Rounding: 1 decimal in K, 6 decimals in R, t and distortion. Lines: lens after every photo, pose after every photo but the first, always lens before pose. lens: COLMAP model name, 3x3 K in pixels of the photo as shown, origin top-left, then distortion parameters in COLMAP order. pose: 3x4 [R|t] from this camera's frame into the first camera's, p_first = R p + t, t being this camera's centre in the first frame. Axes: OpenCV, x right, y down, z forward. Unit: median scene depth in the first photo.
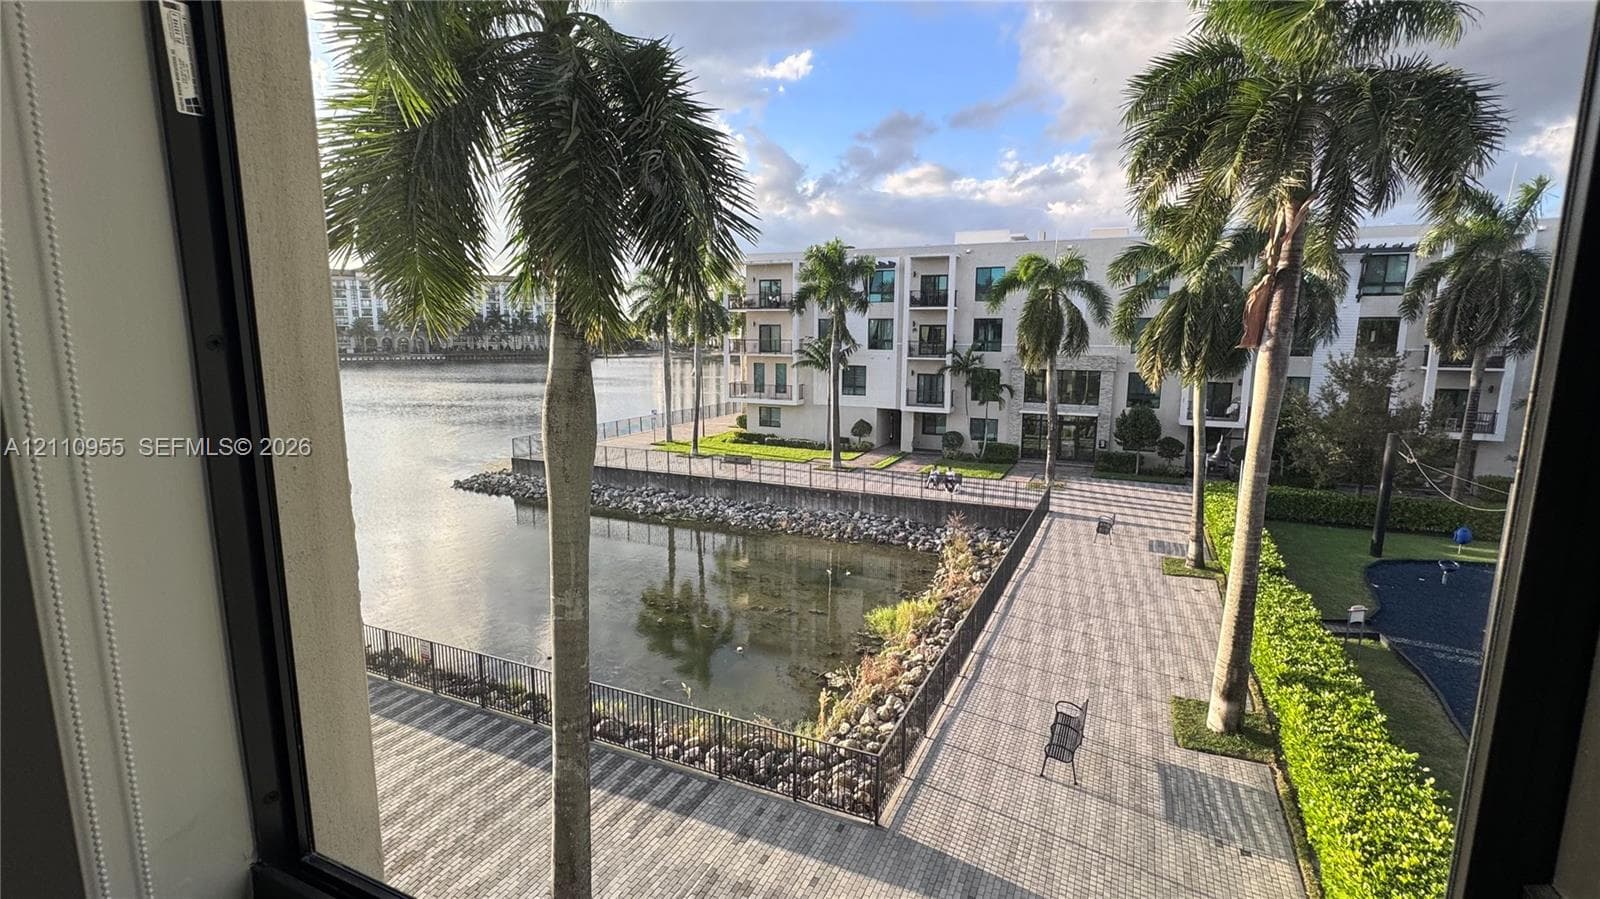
lens RADIAL K [[737.8, 0, 800.0], [0, 737.8, 449.5], [0, 0, 1]] dist [-0.001304, 0.000113]
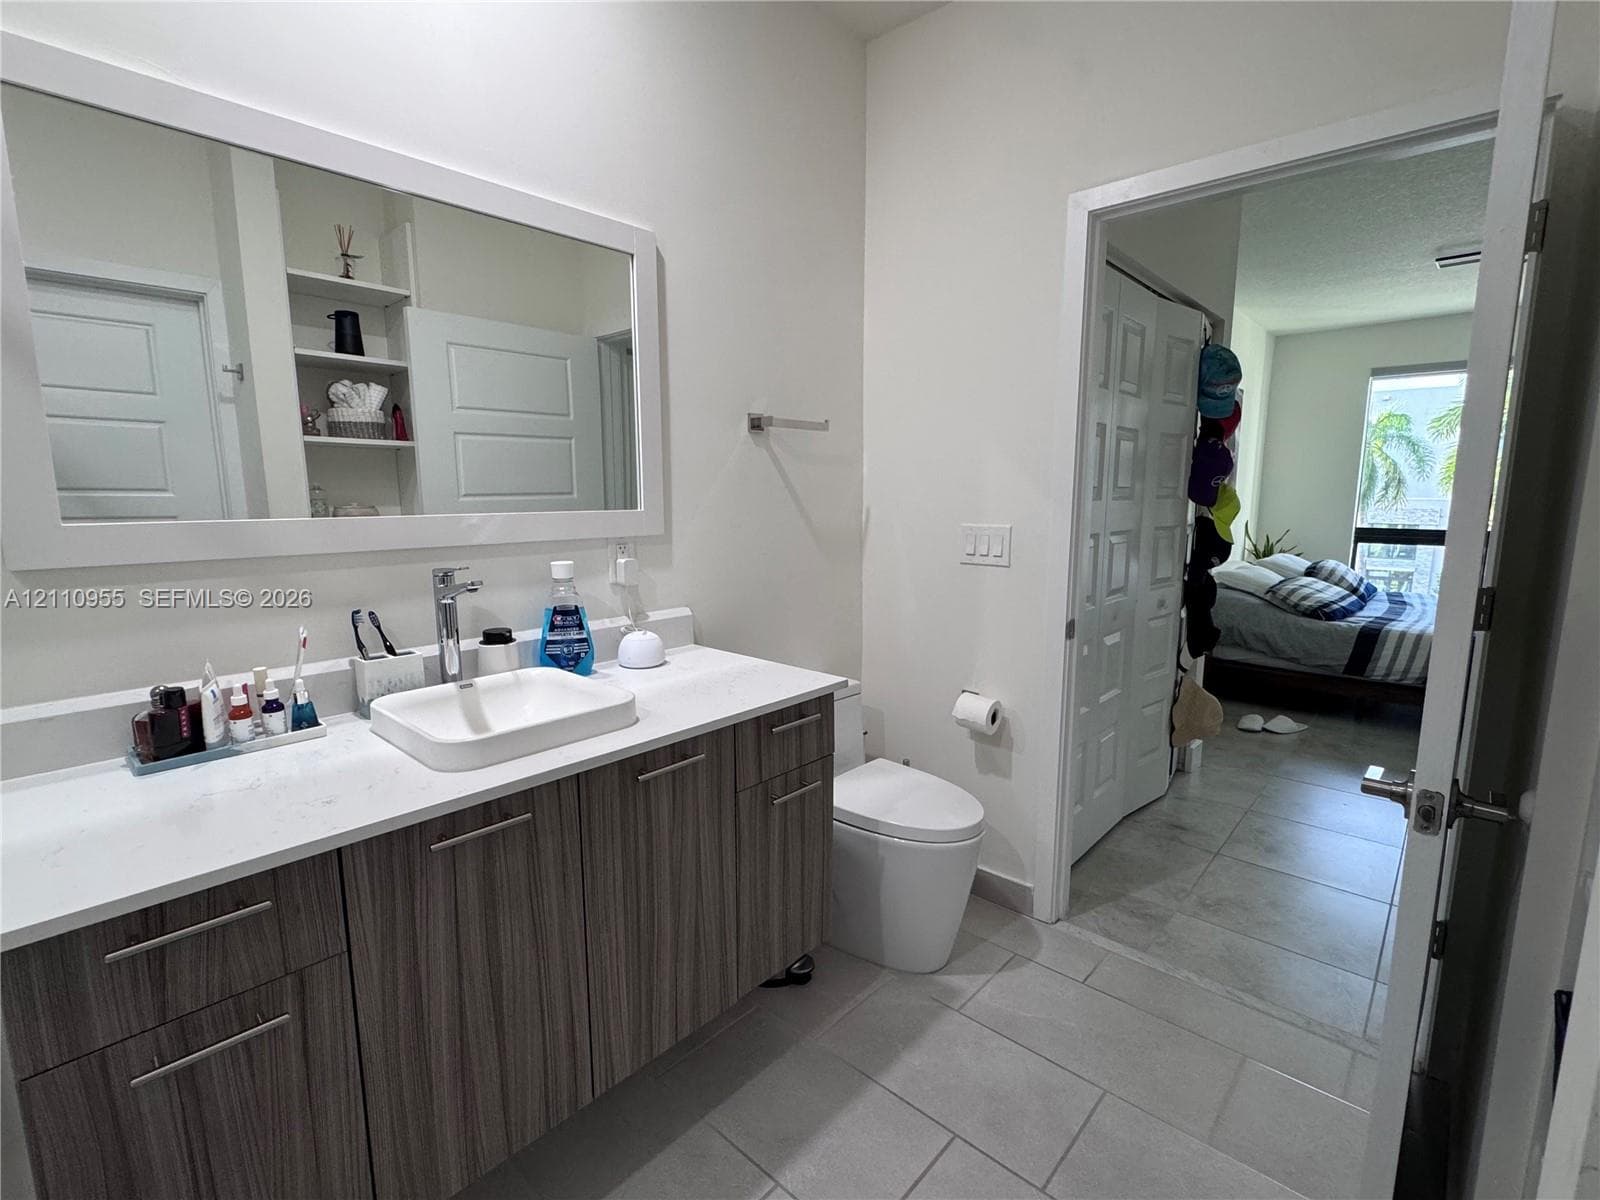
lens RADIAL K [[740.2, 0, 800.0], [0, 740.2, 600.0], [0, 0, 1]] dist [-0.001776, -0.000231]
pose [[0.953811, 0.039598, -0.297787, -0.073742], [-0.042675, 0.999082, -0.003836, 0.030167], [0.297361, 0.016366, 0.954625, -0.164751]]
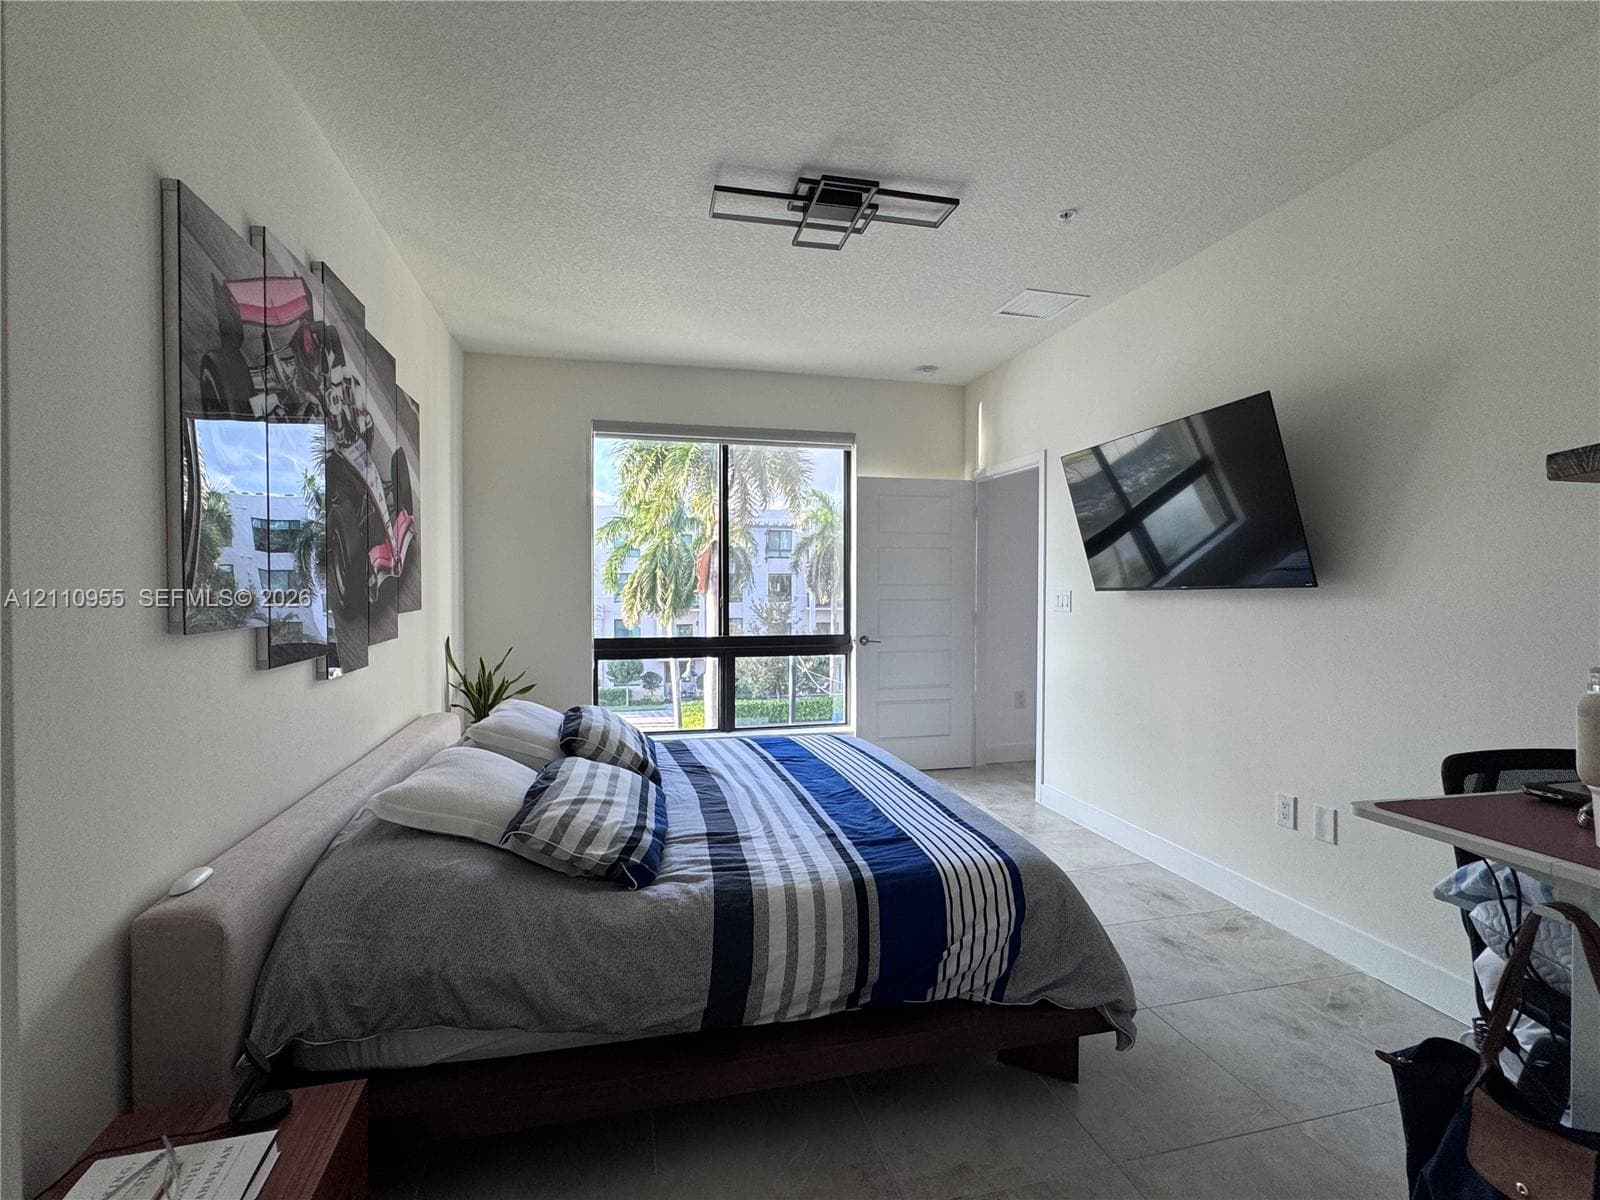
lens RADIAL K [[740.2, 0, 800.0], [0, 740.2, 600.0], [0, 0, 1]] dist [-0.001776, -0.000231]
pose [[0.780390, -0.015301, 0.625106, -0.054598], [0.103461, 0.989081, -0.104953, 0.018652], [-0.616674, 0.146578, 0.773452, -0.088752]]
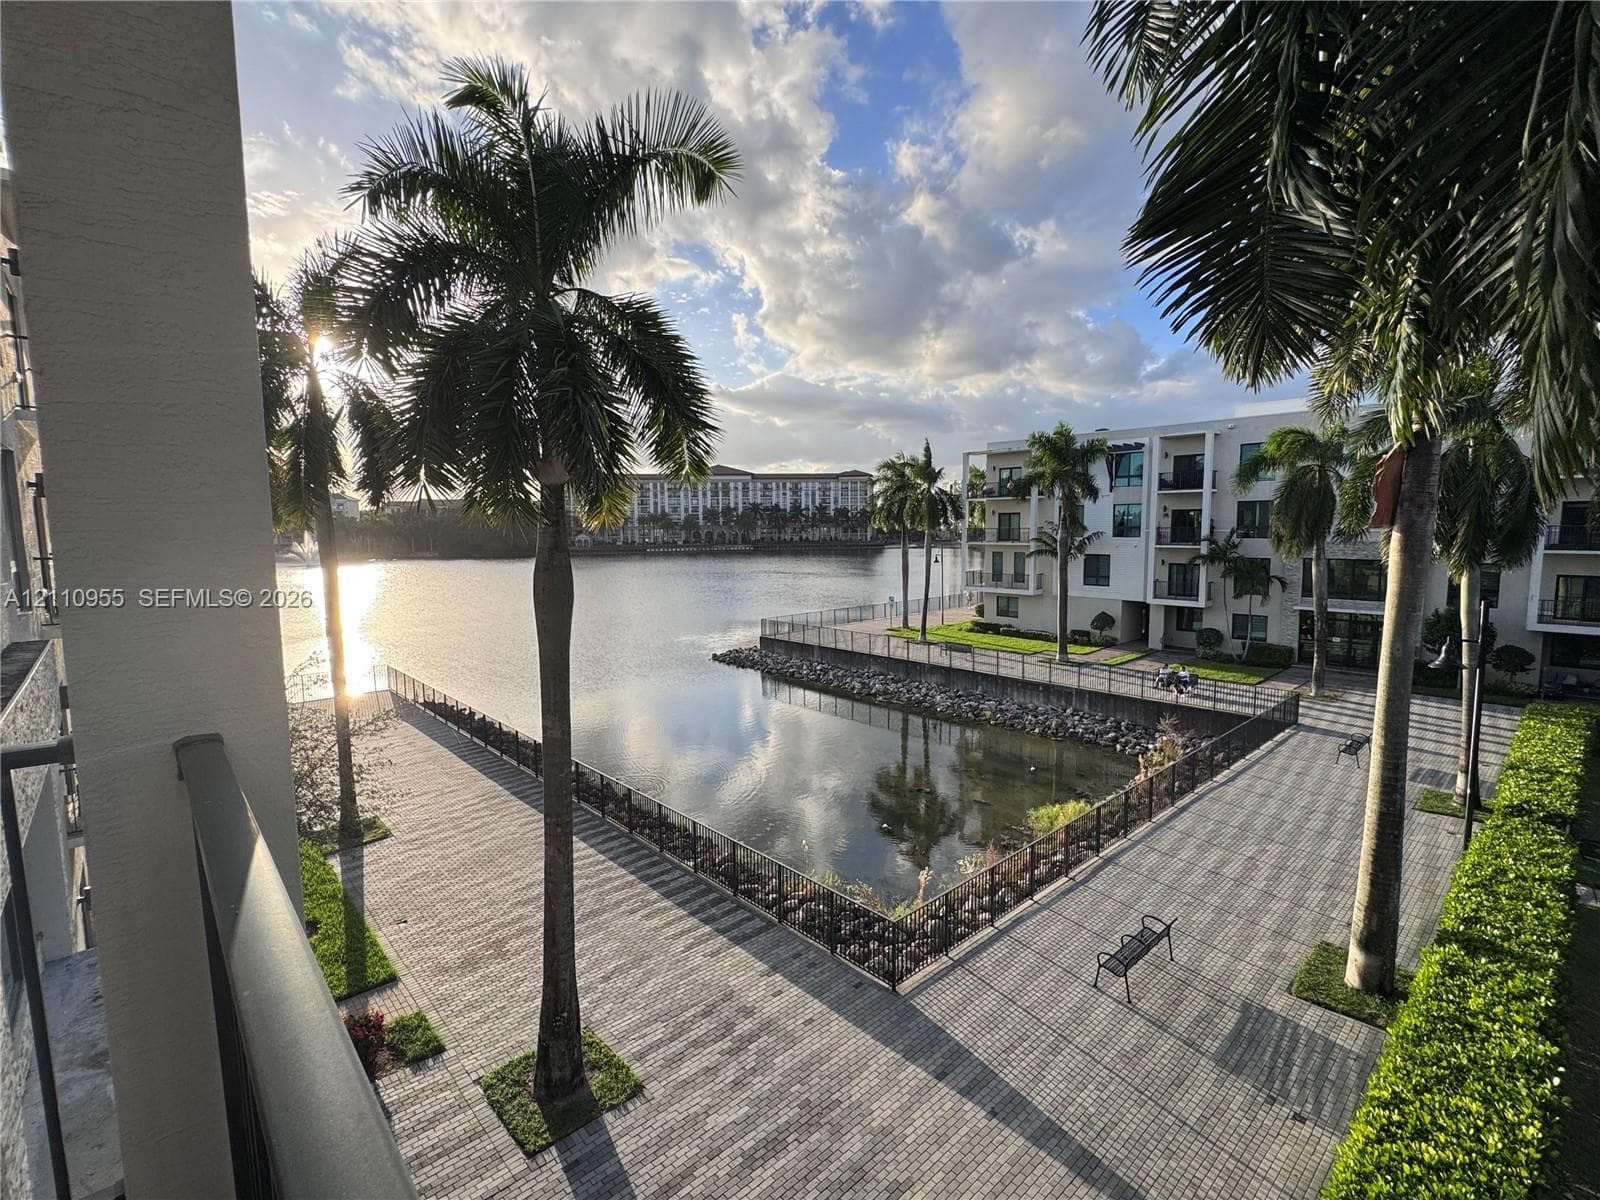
lens RADIAL K [[740.2, 0, 800.0], [0, 740.2, 600.0], [0, 0, 1]] dist [-0.001776, -0.000231]
pose [[0.922448, 0.024962, -0.385314, 0.107762], [-0.045707, 0.997951, -0.044772, 0.004464], [0.383407, 0.058911, 0.921699, -0.011324]]
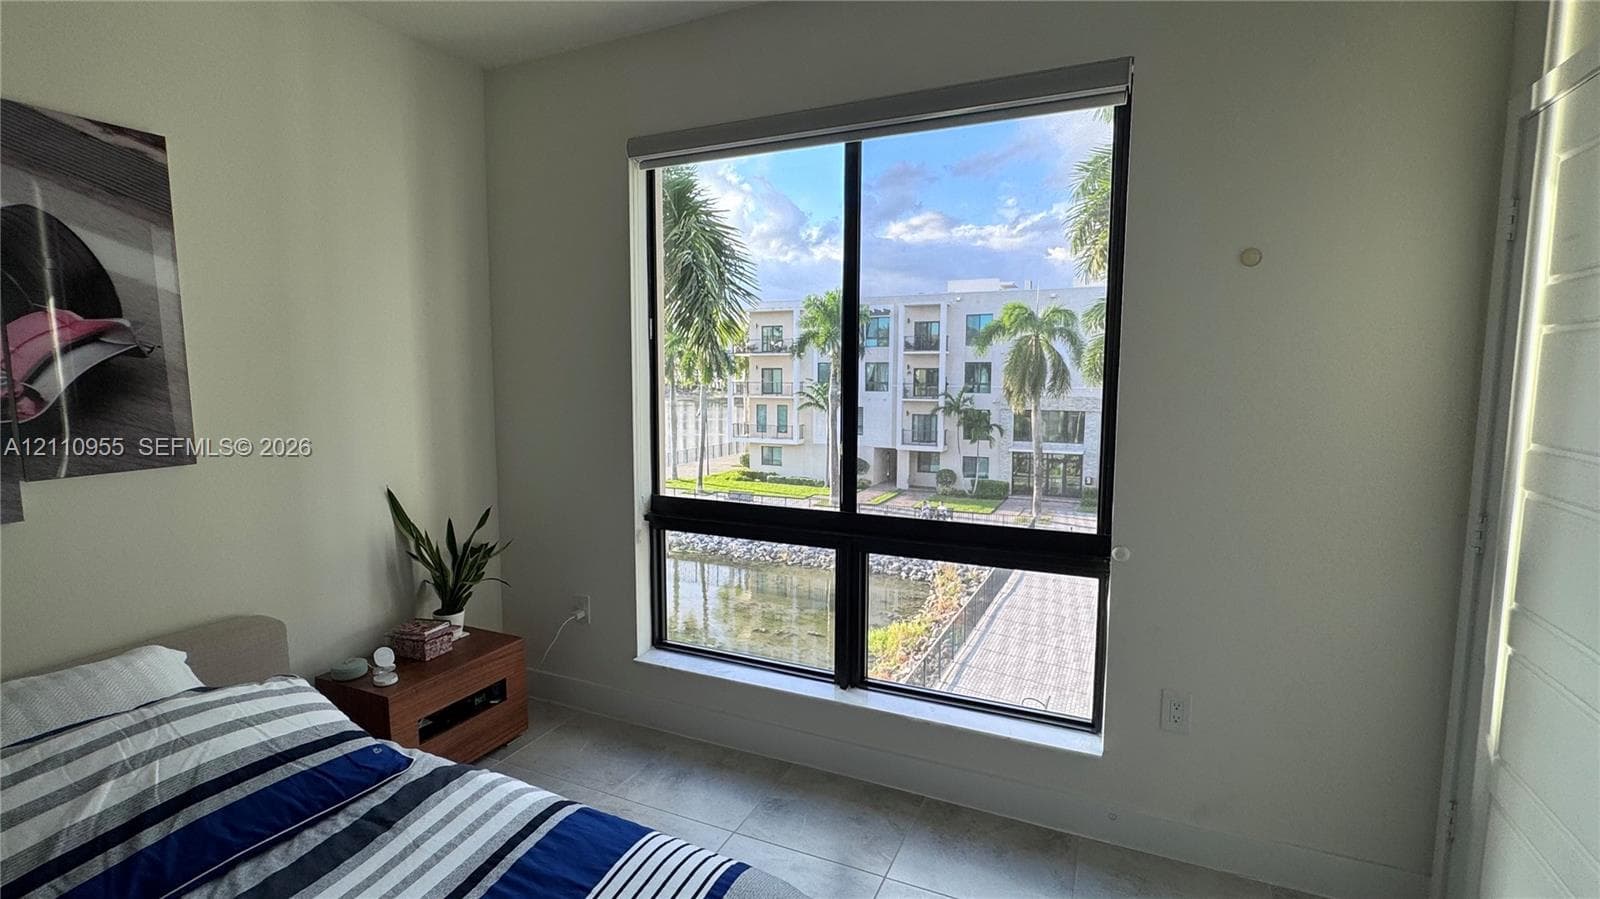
lens RADIAL K [[737.8, 0, 800.0], [0, 737.8, 449.5], [0, 0, 1]] dist [-0.001304, 0.000113]
pose [[0.999993, -0.000470, -0.003831, 0.004072], [0.000248, 0.998323, -0.057890, 0.009293], [0.003852, 0.057889, 0.998316, -0.053693]]
